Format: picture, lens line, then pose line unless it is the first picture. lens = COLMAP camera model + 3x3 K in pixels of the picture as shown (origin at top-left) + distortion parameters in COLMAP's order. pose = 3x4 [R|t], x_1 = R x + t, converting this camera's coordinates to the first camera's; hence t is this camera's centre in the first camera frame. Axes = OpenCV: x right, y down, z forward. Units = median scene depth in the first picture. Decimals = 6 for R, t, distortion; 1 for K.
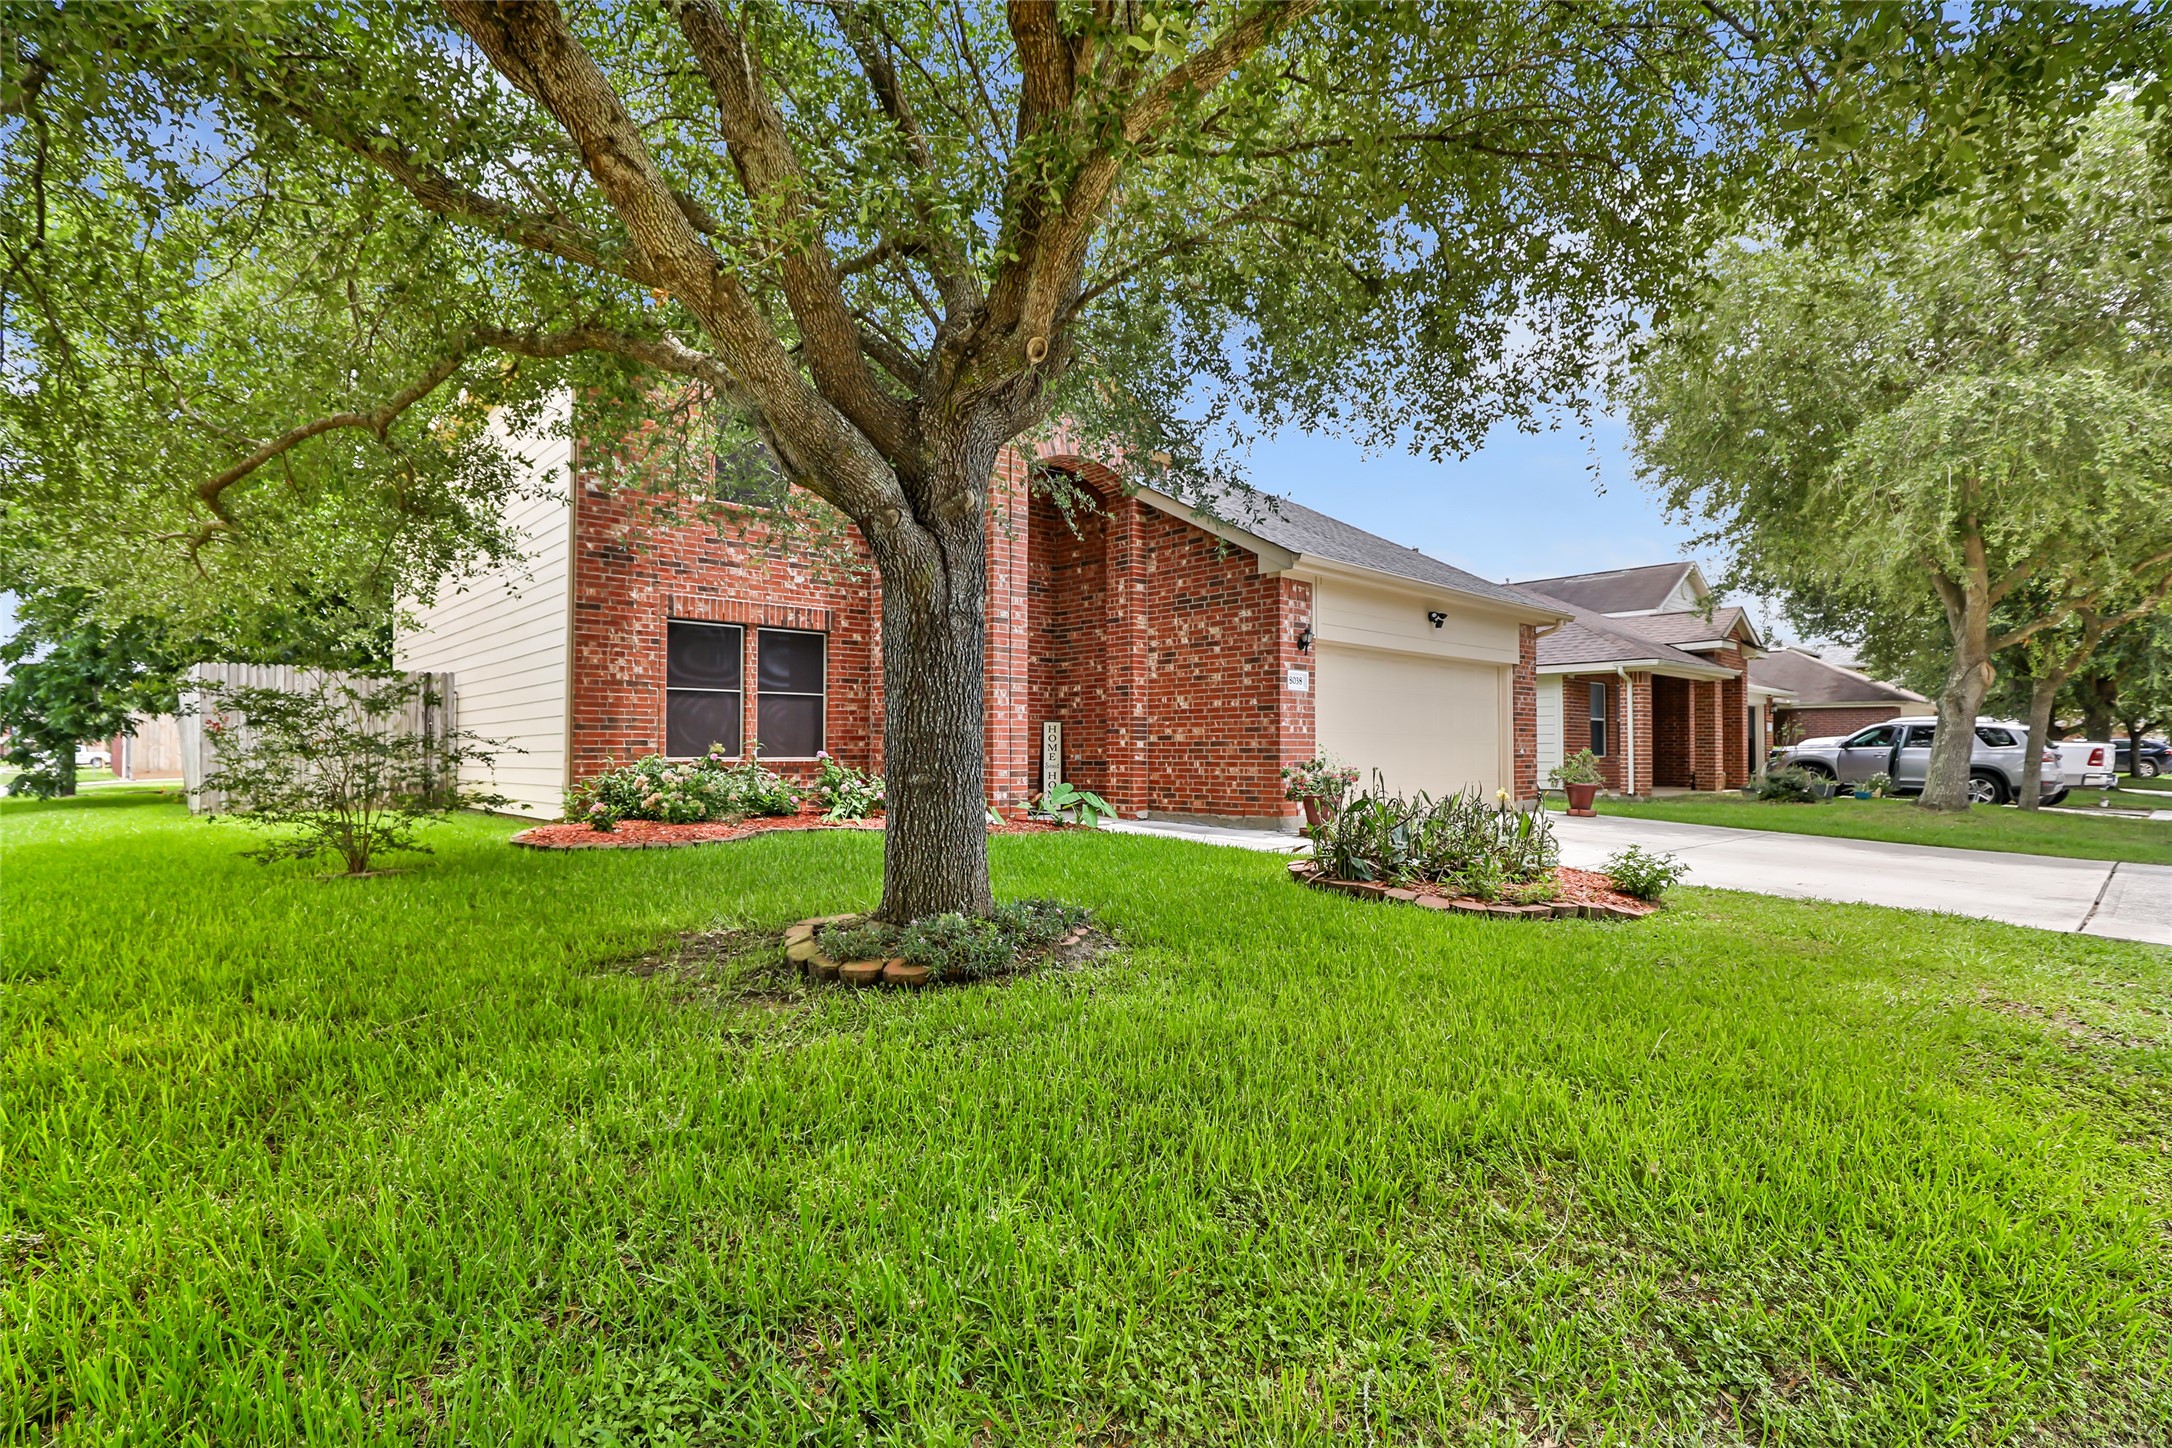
lens RADIAL K [[1007.6, 0, 1096.6], [0, 1007.6, 746.3], [0, 0, 1]] dist [0.002641, 0.000161]
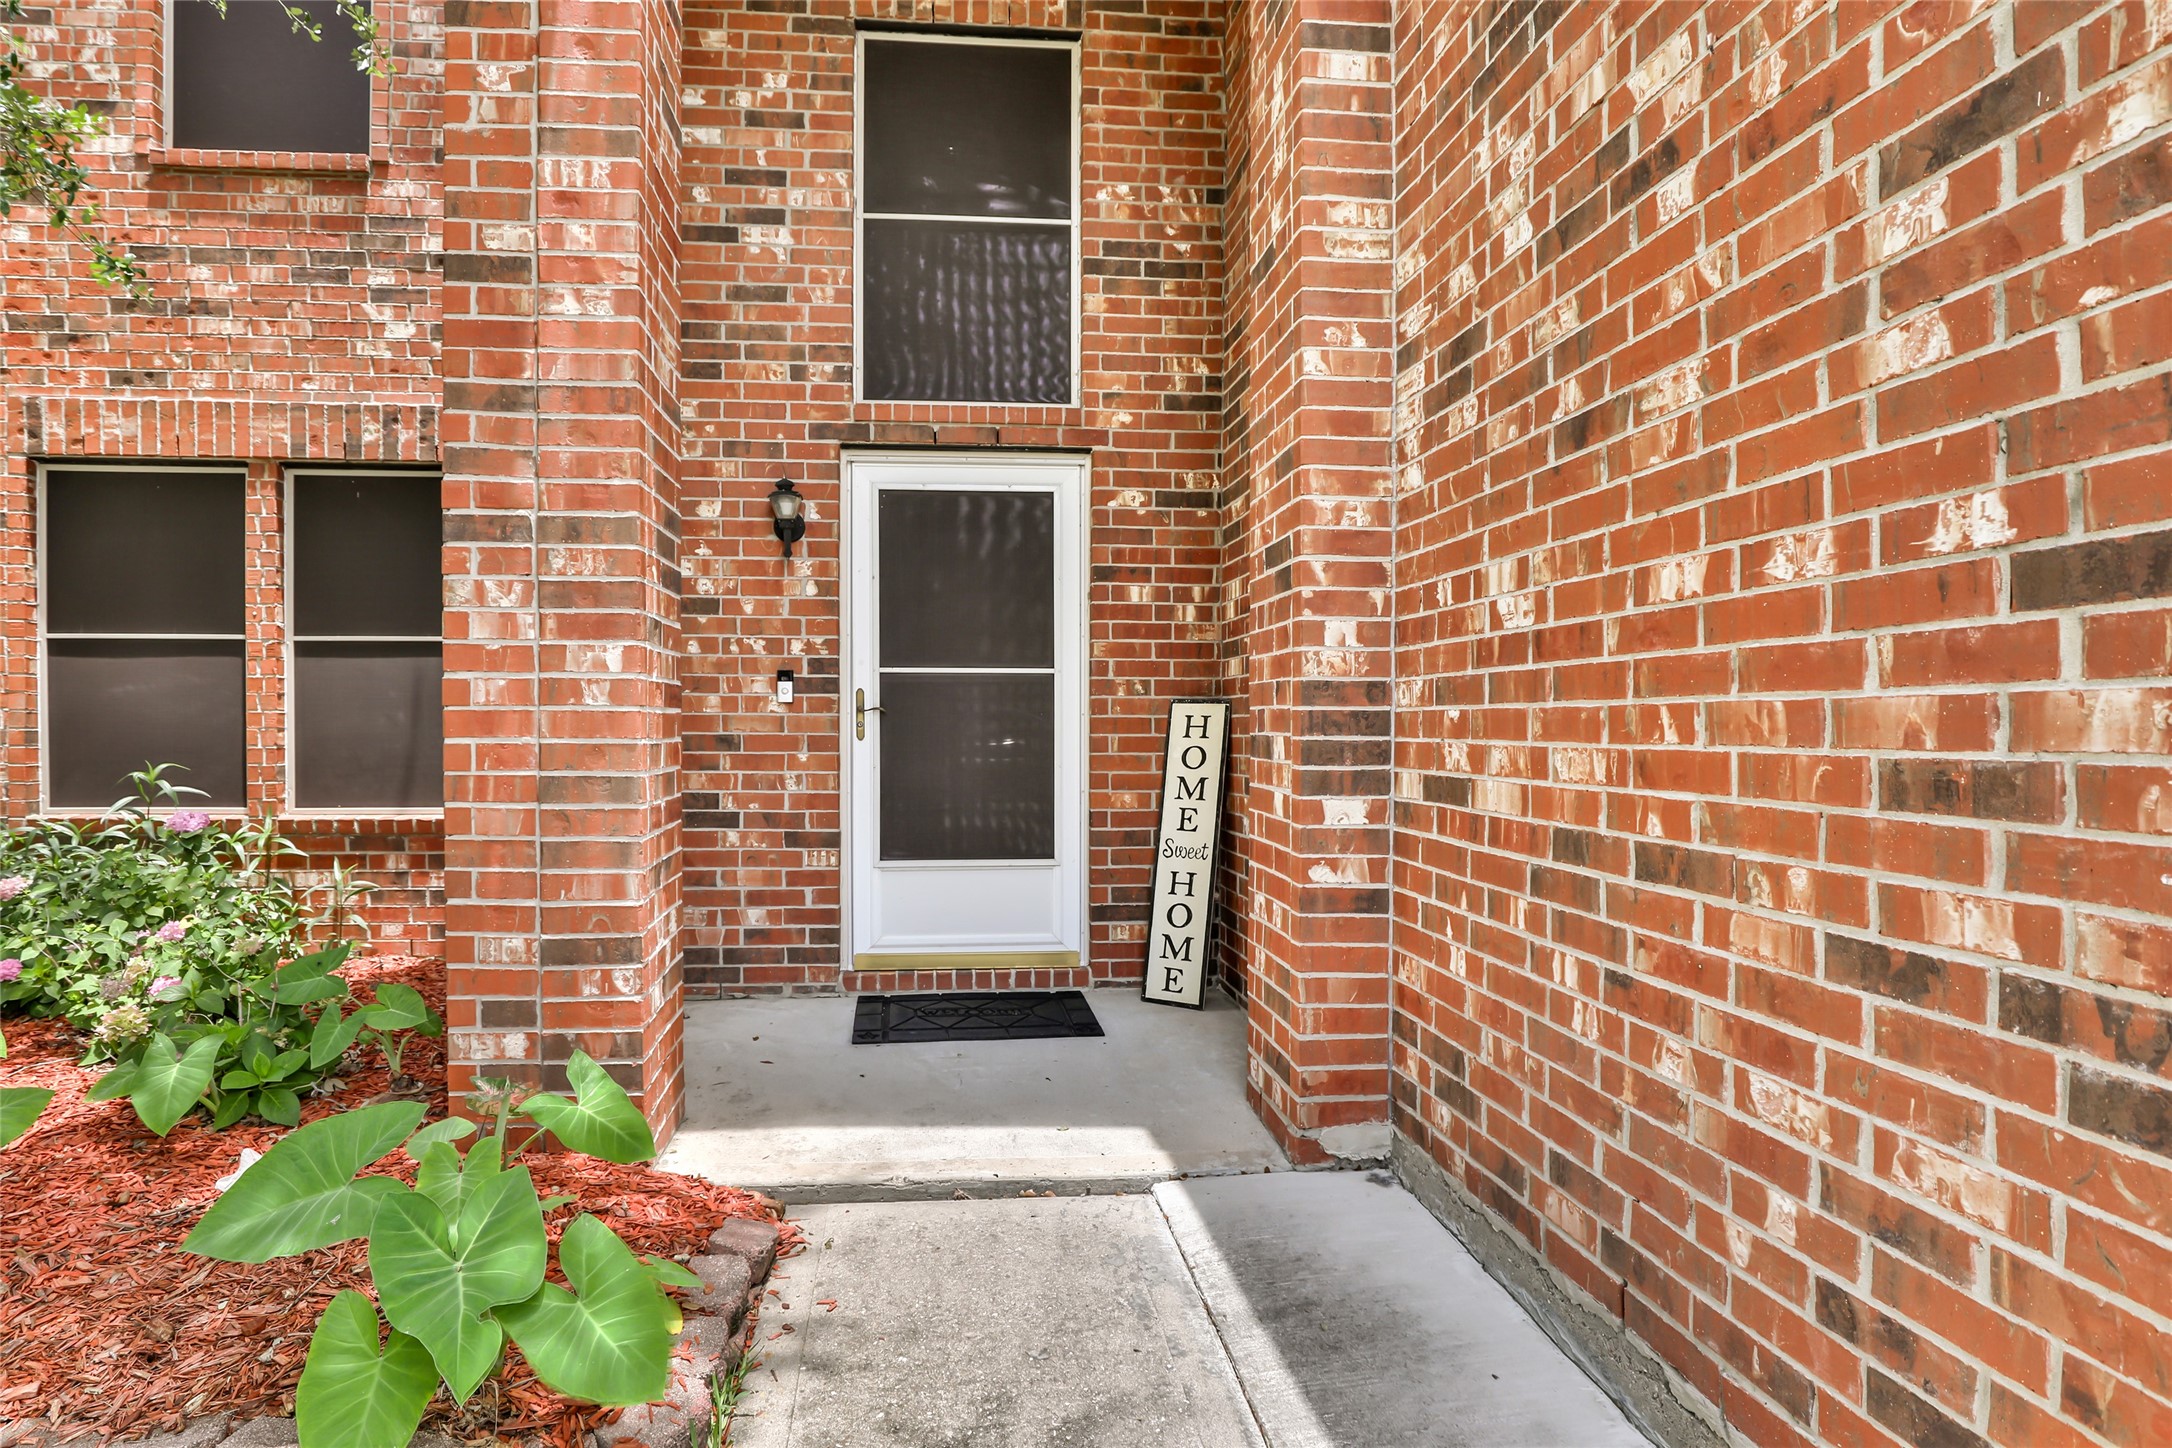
lens RADIAL K [[1090.2, 0, 1077.6], [0, 1090.2, 731.1], [0, 0, 1]] dist [-0.014413, 0.000269]
pose [[0.786398, 0.009079, -0.617654, 0.149526], [-0.000260, 0.999897, 0.014366, -0.023808], [0.617721, -0.011137, 0.786319, 0.840292]]
